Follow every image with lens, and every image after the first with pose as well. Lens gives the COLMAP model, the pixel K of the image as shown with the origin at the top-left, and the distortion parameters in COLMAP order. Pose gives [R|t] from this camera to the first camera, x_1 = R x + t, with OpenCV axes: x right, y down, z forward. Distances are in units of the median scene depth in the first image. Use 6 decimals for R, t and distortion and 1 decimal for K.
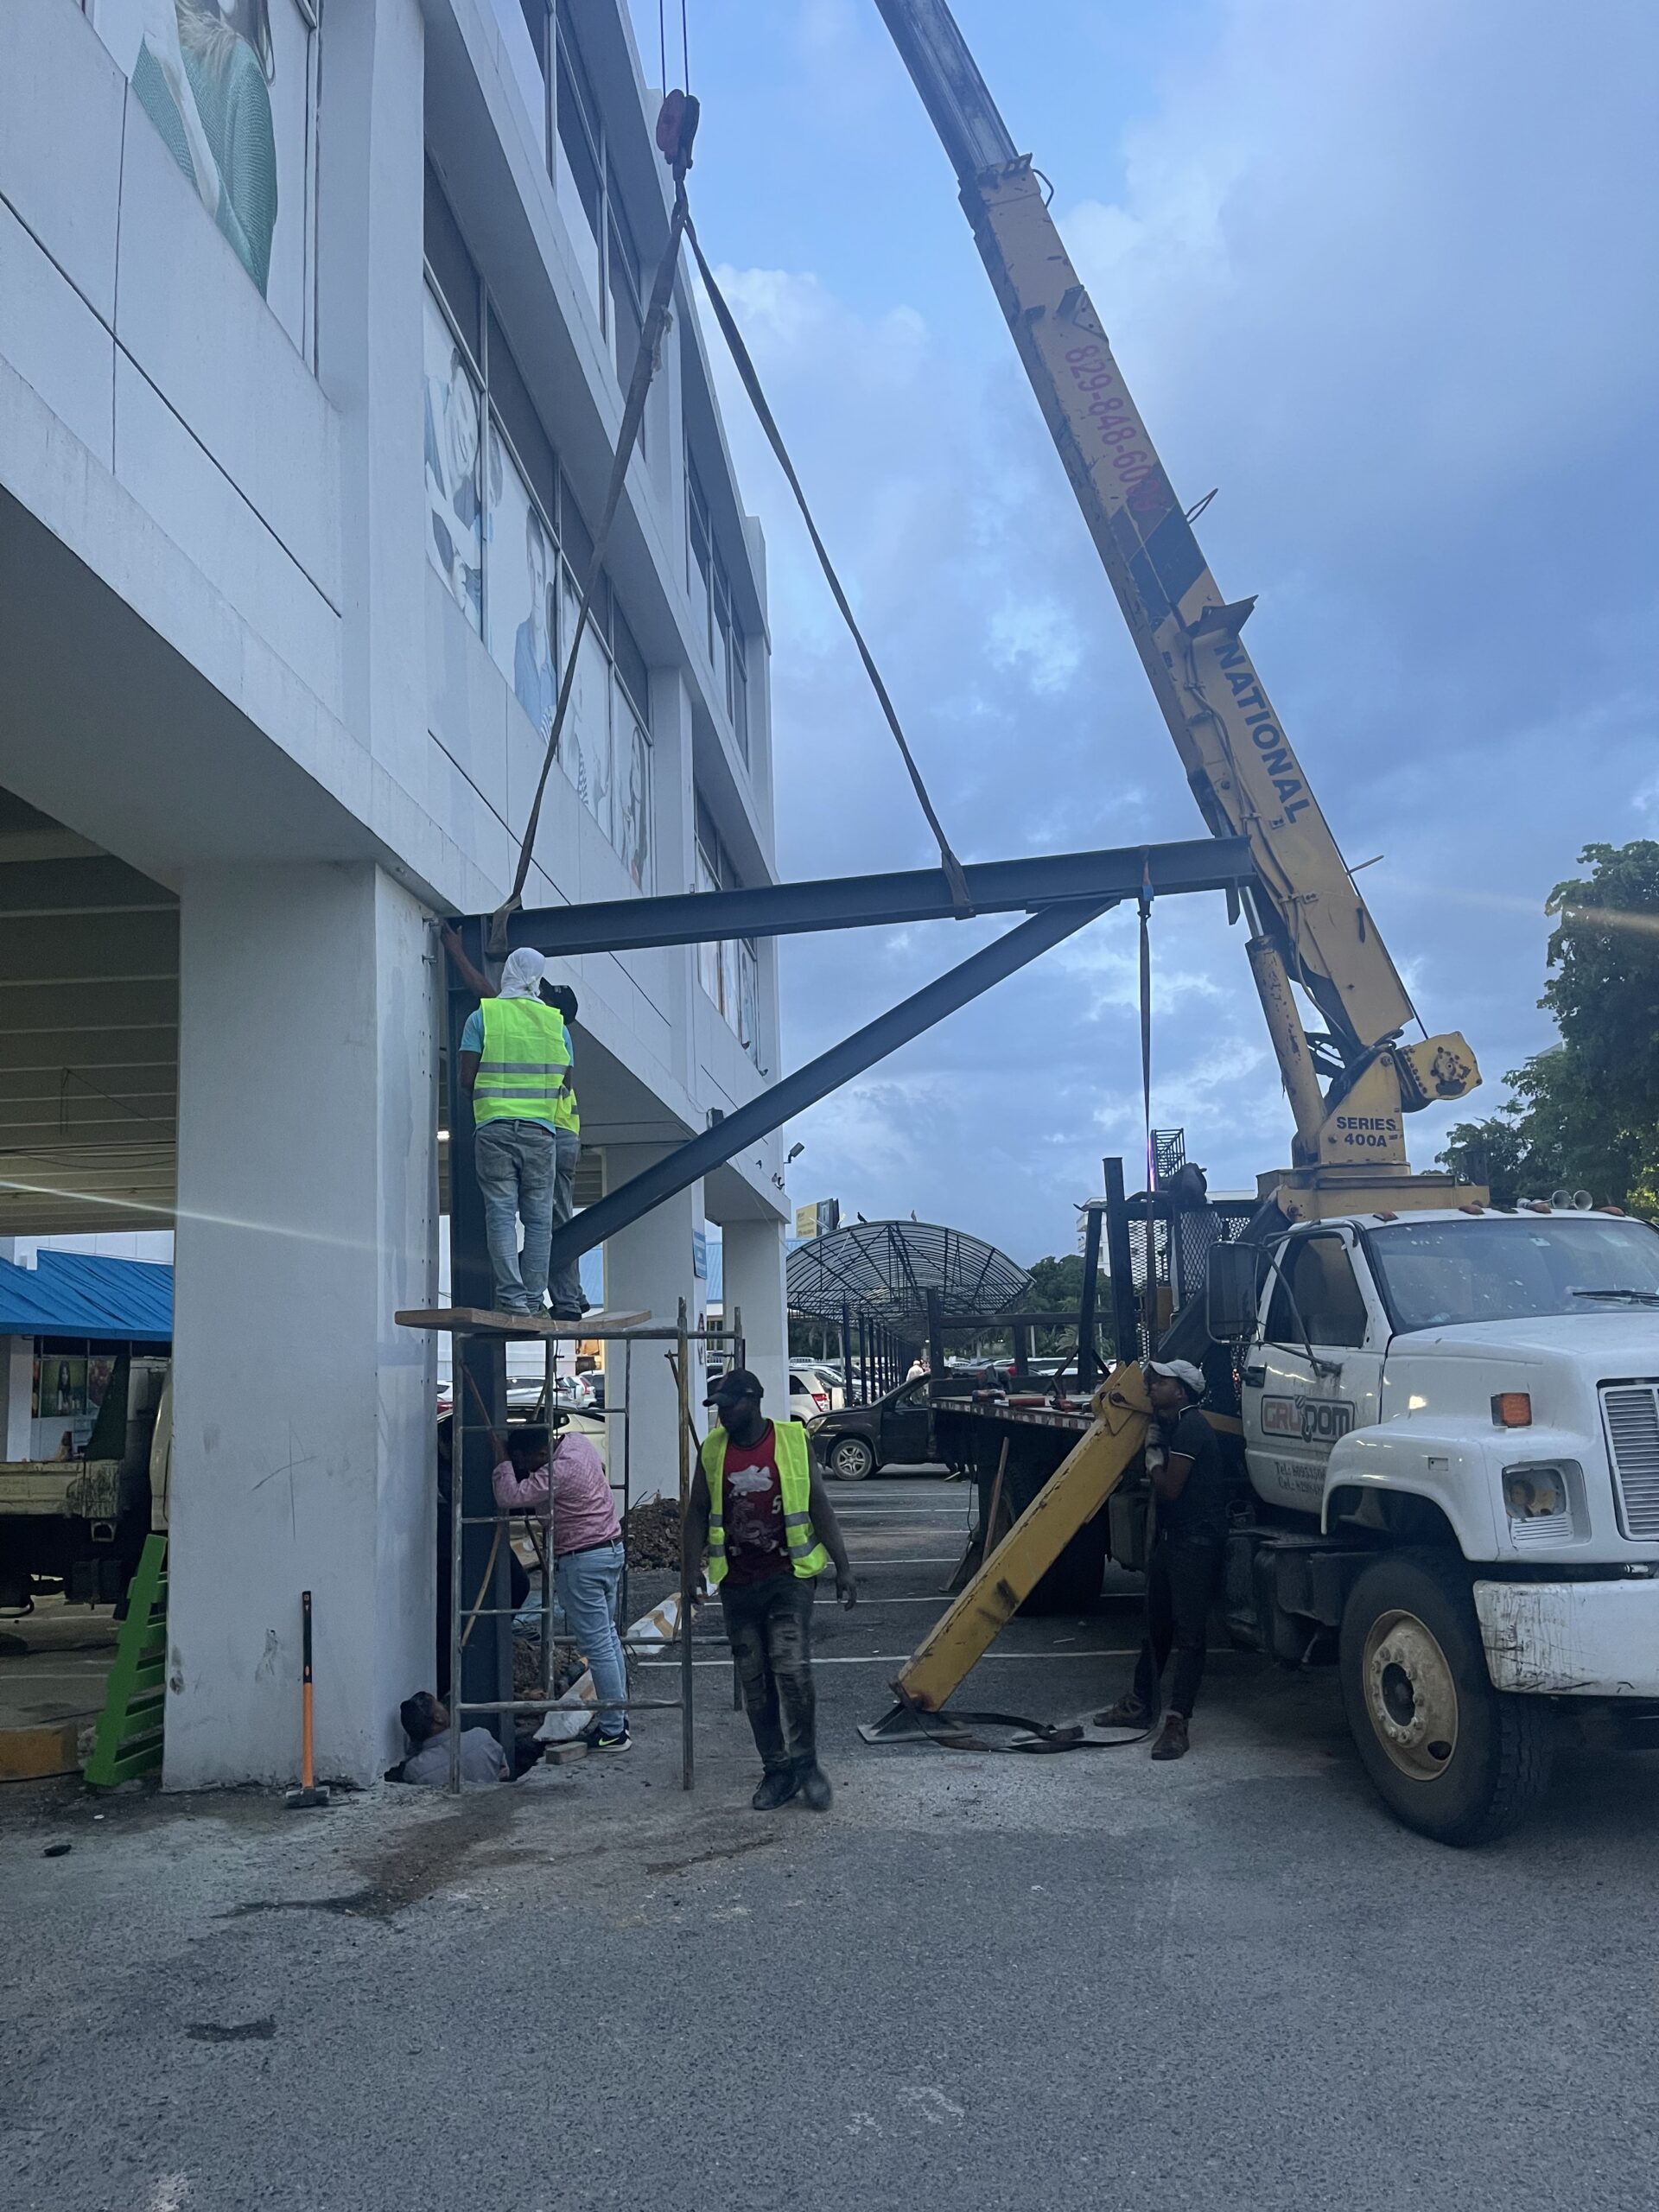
lens RADIAL K [[1672.8, 0, 831.4], [0, 1672.8, 1105.8], [0, 0, 1]] dist [0.064655, -0.080277]
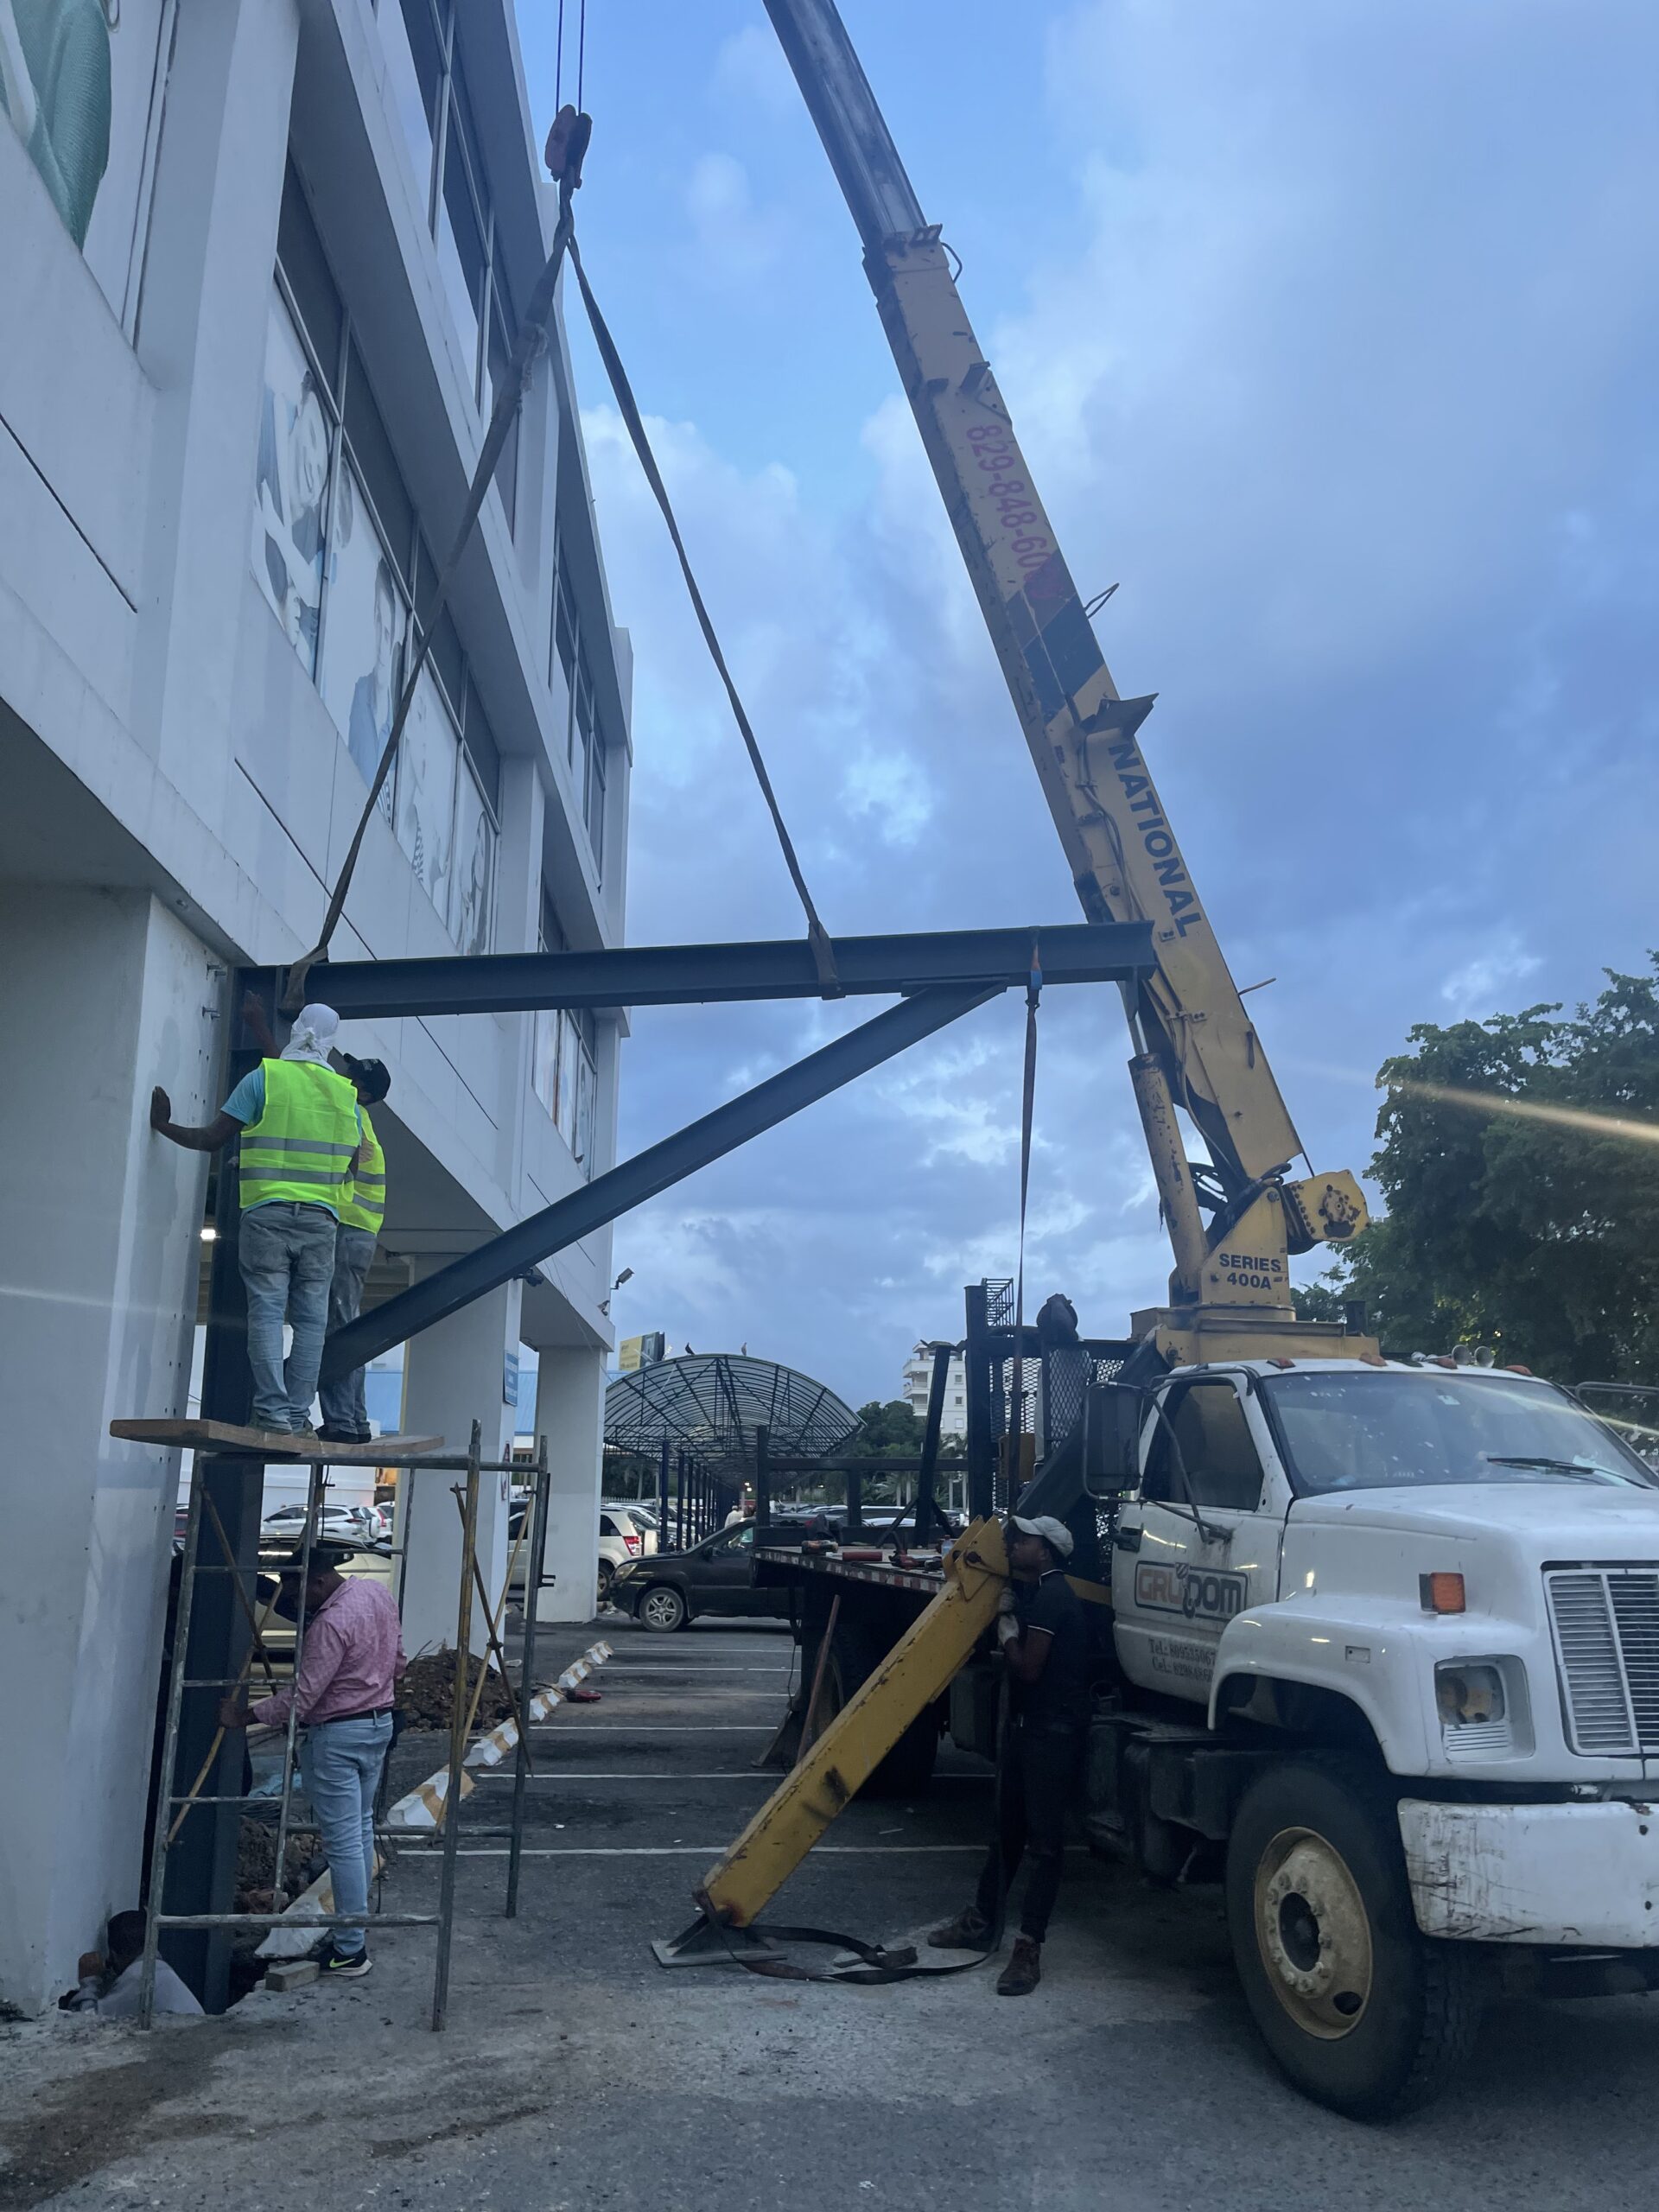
lens RADIAL K [[1672.8, 0, 843.5], [0, 1672.8, 1113.8], [0, 0, 1]] dist [0.064655, -0.080277]
pose [[0.992698, 0.064050, 0.102220, -0.002004], [-0.055953, 0.995207, -0.080207, 0.015552], [-0.106868, 0.073902, 0.991523, 0.107556]]
